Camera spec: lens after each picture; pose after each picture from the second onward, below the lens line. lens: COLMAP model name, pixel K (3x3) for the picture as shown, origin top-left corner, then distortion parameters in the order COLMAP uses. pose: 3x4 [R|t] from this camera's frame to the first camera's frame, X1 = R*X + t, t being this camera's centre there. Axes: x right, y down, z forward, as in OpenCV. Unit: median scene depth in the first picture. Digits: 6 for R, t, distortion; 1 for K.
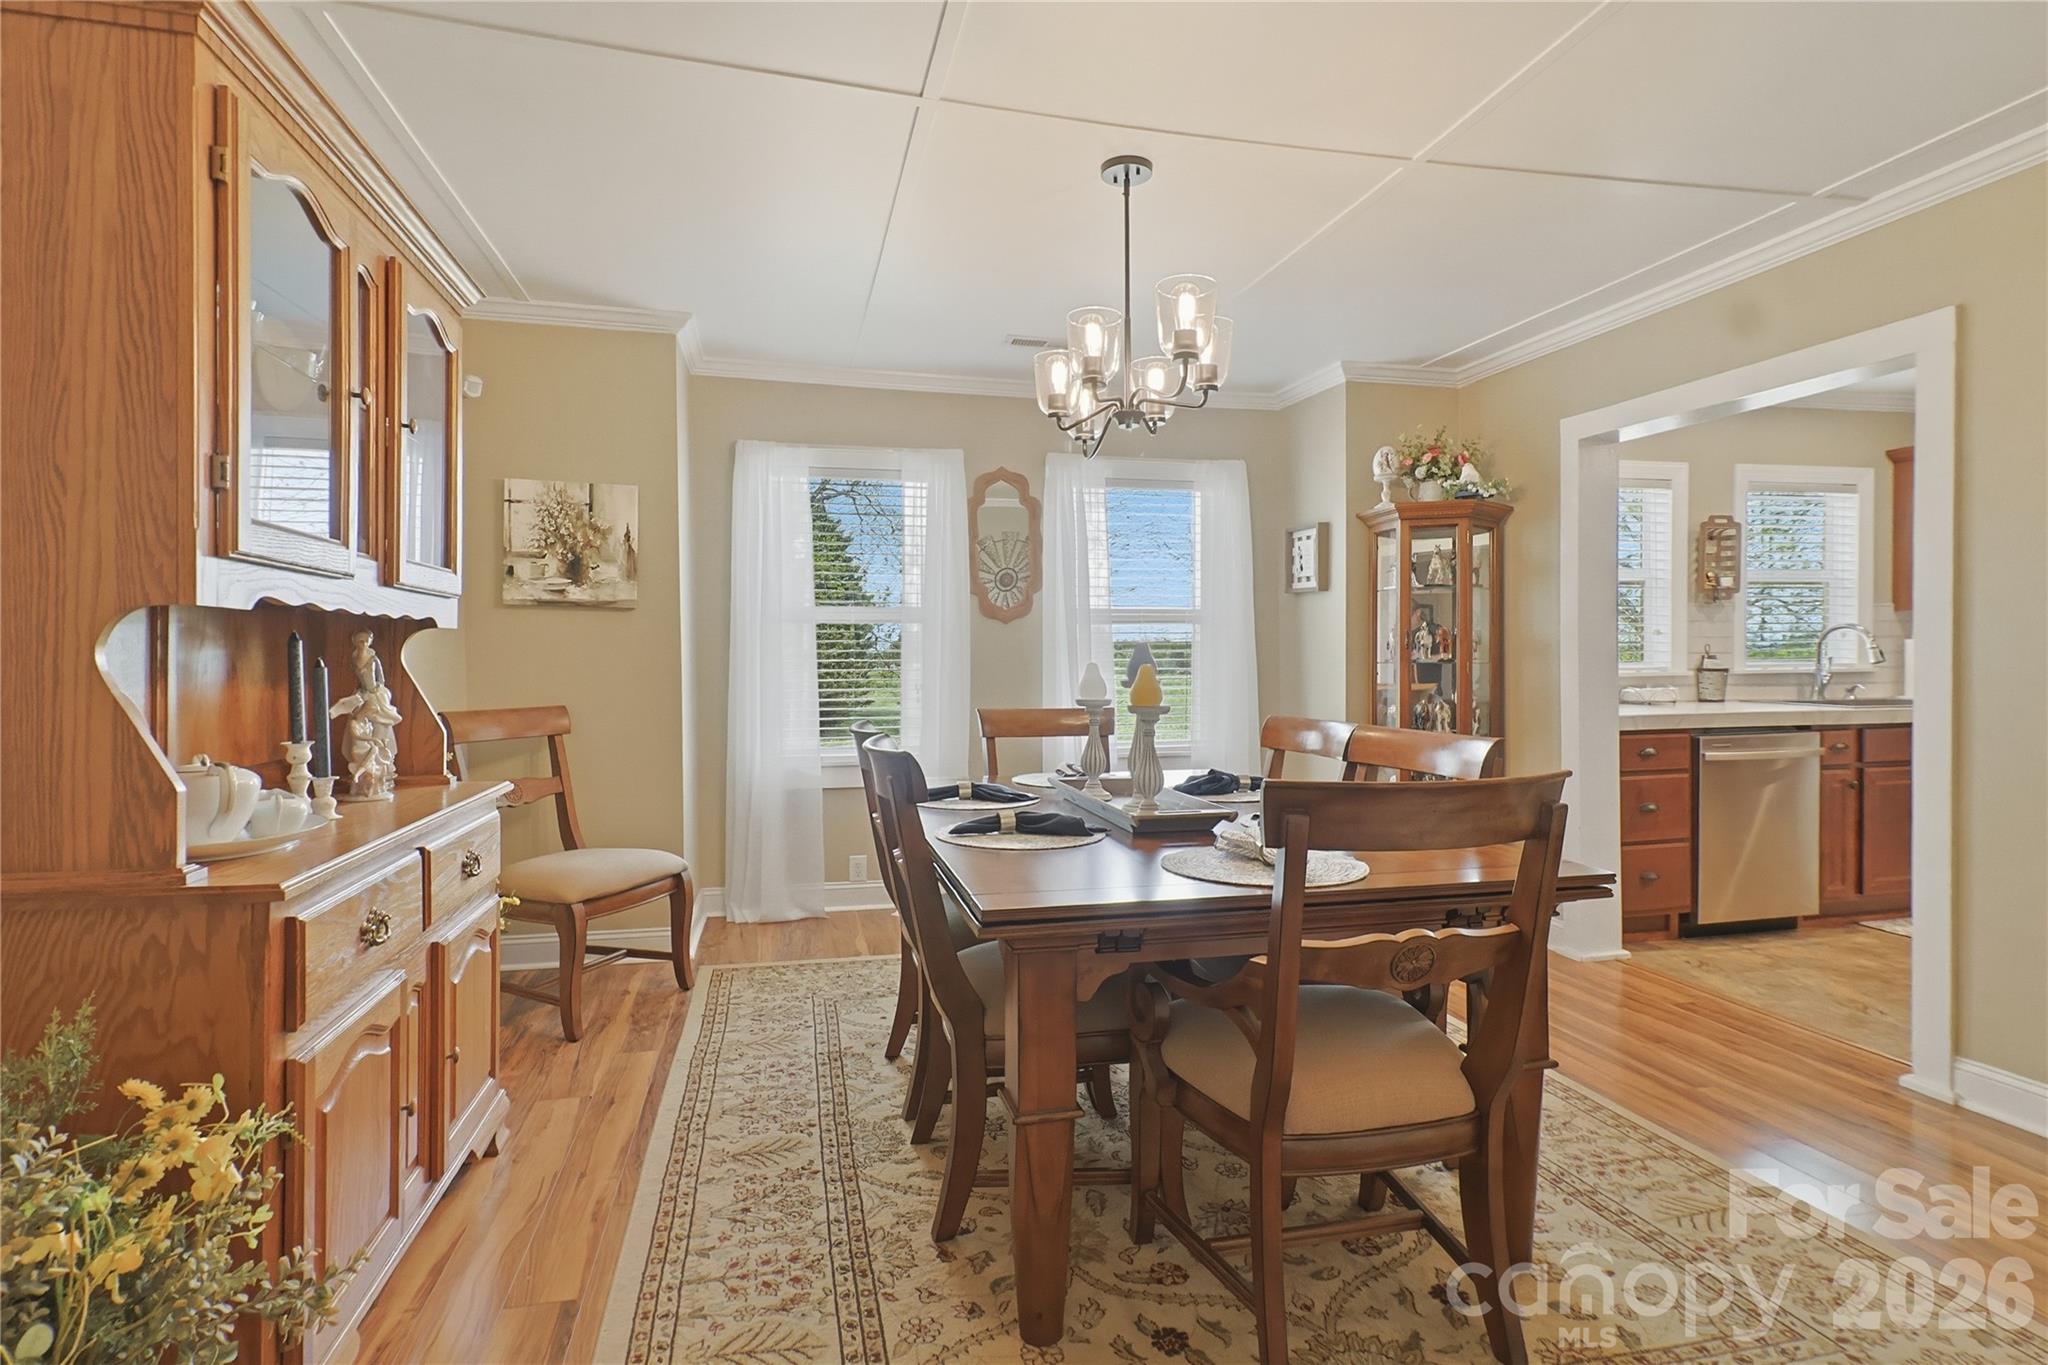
lens RADIAL K [[1026.2, 0, 1018.8], [0, 1026.2, 661.1], [0, 0, 1]] dist [0.013741, 0.000063]
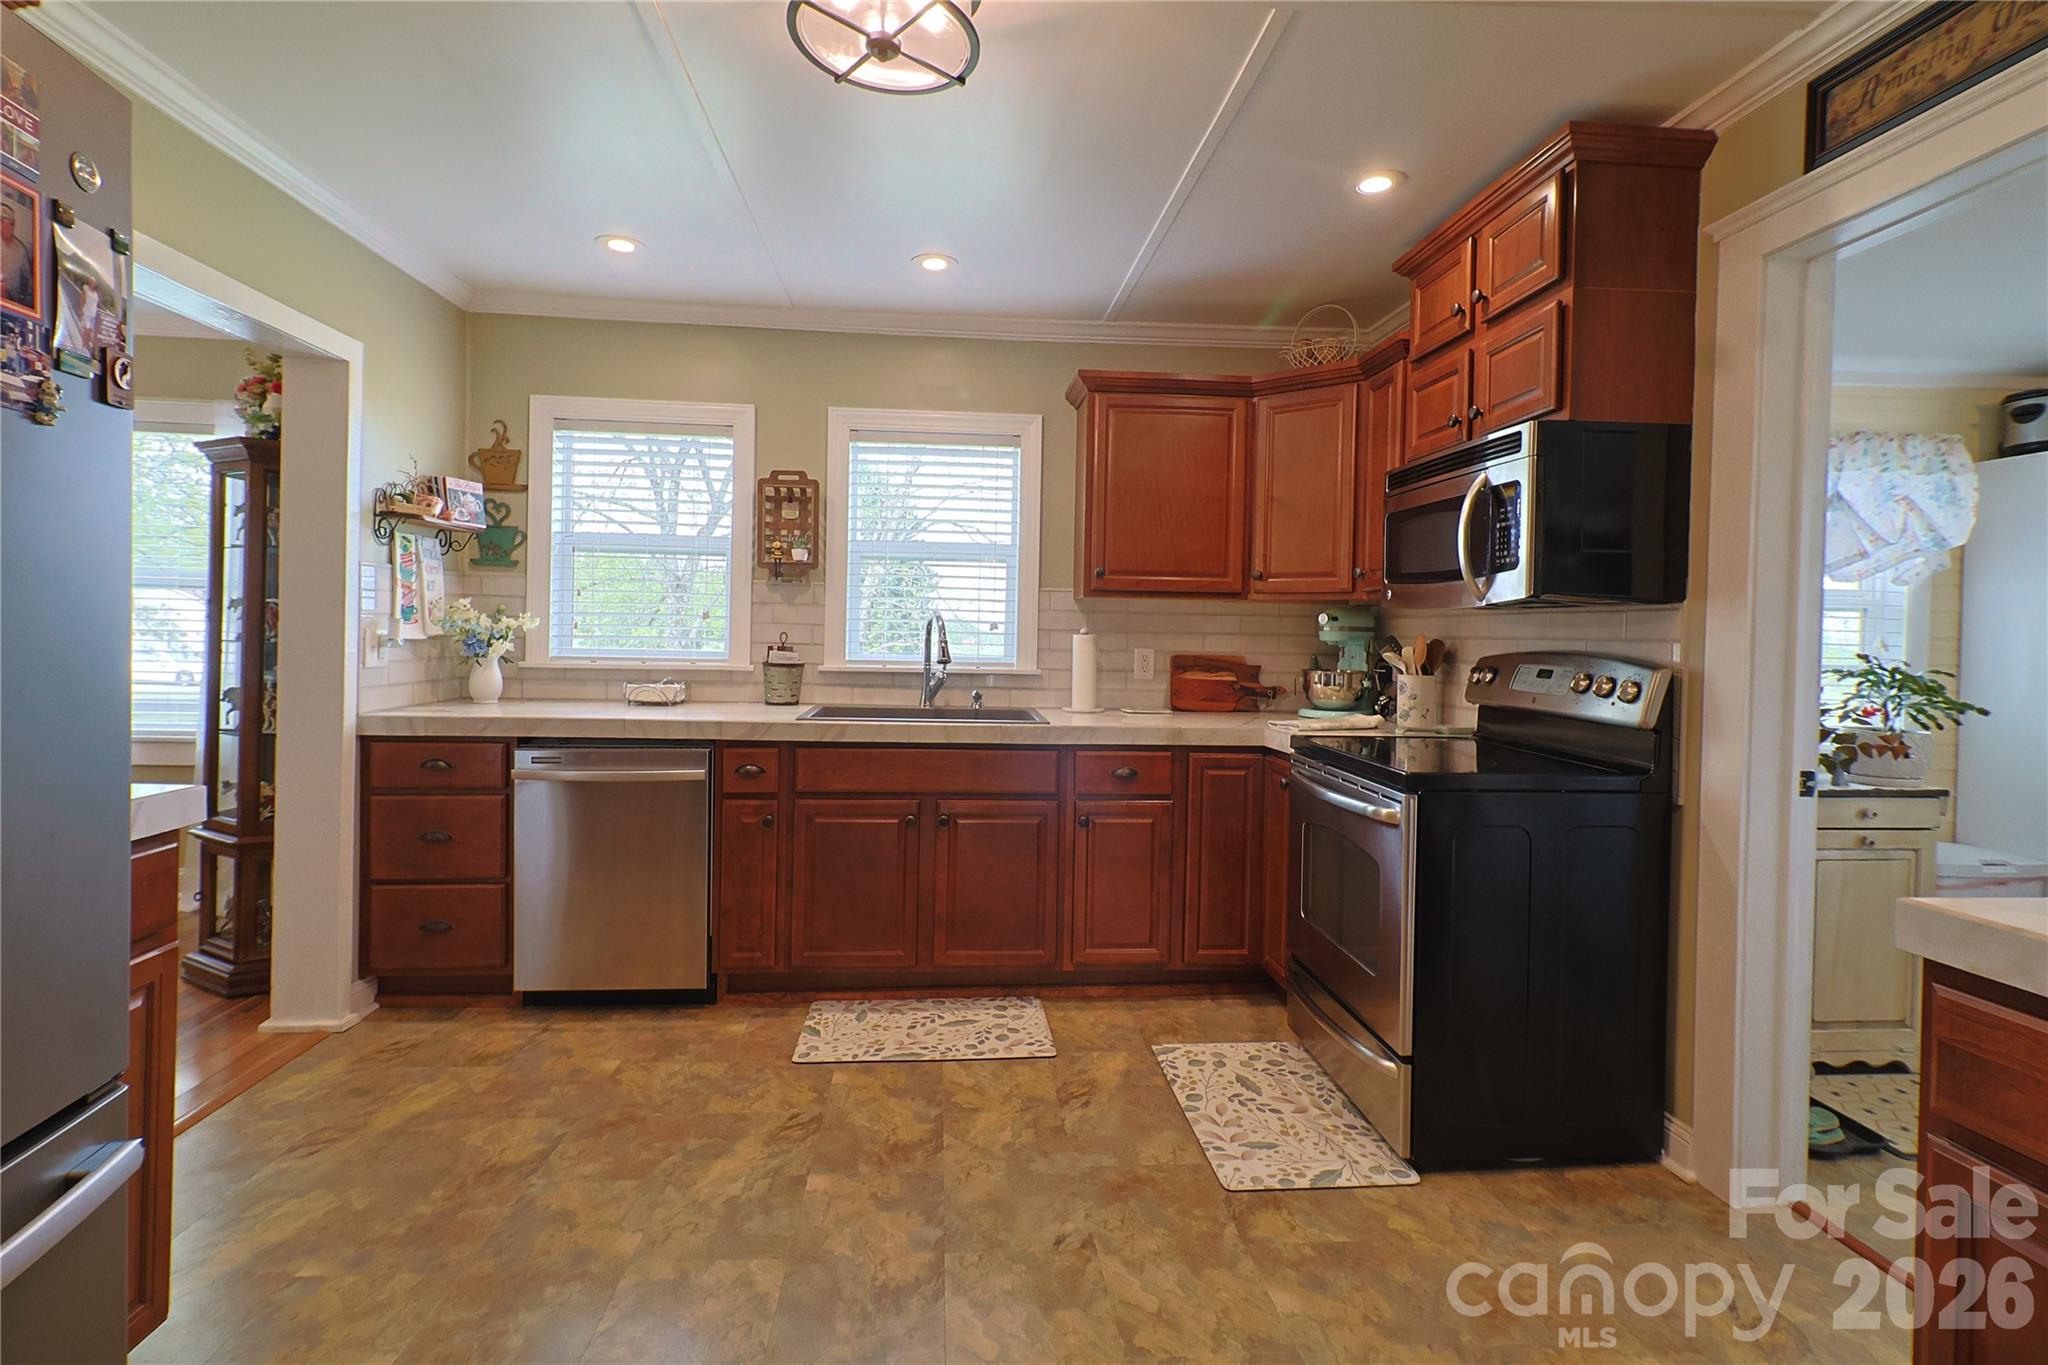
lens RADIAL K [[987.8, 0, 1014.1], [0, 987.8, 641.5], [0, 0, 1]] dist [0.026853, -0.000534]
pose [[0.988013, 0.029517, -0.151521, 0.962937], [-0.029876, 0.999554, -0.000089, -0.014849], [0.151450, 0.004614, 0.988454, 0.273054]]
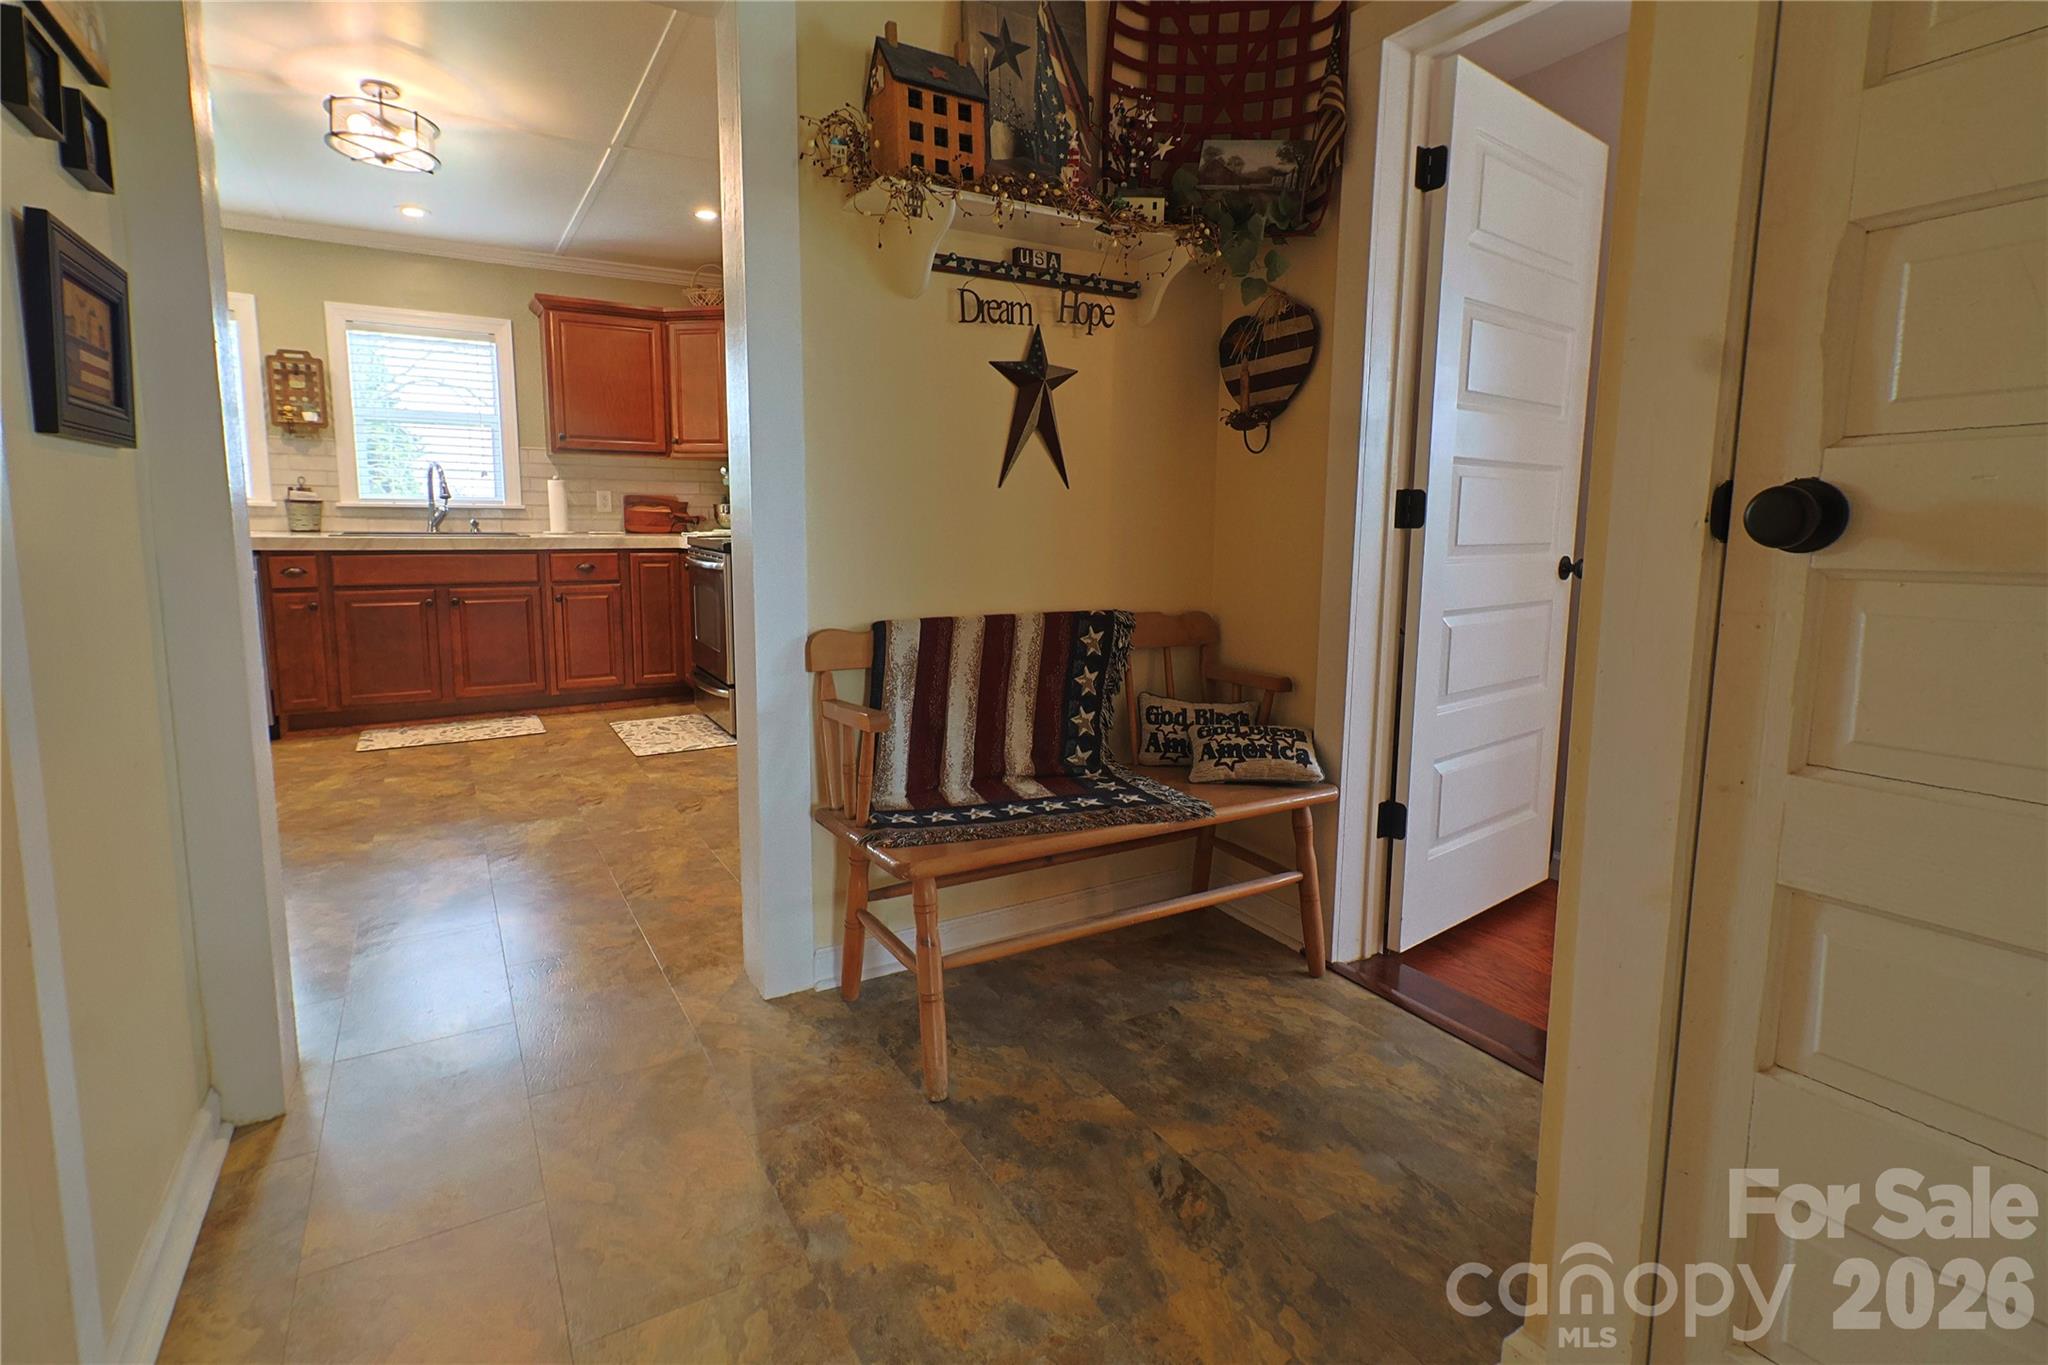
lens RADIAL K [[979.7, 0, 1025.3], [0, 979.7, 643.4], [0, 0, 1]] dist [0.006603, -0.001674]
pose [[0.951174, -0.020858, 0.307949, 1.058484], [-0.016205, 0.992963, 0.117309, 0.022322], [-0.308229, -0.116572, 0.944143, -0.184238]]
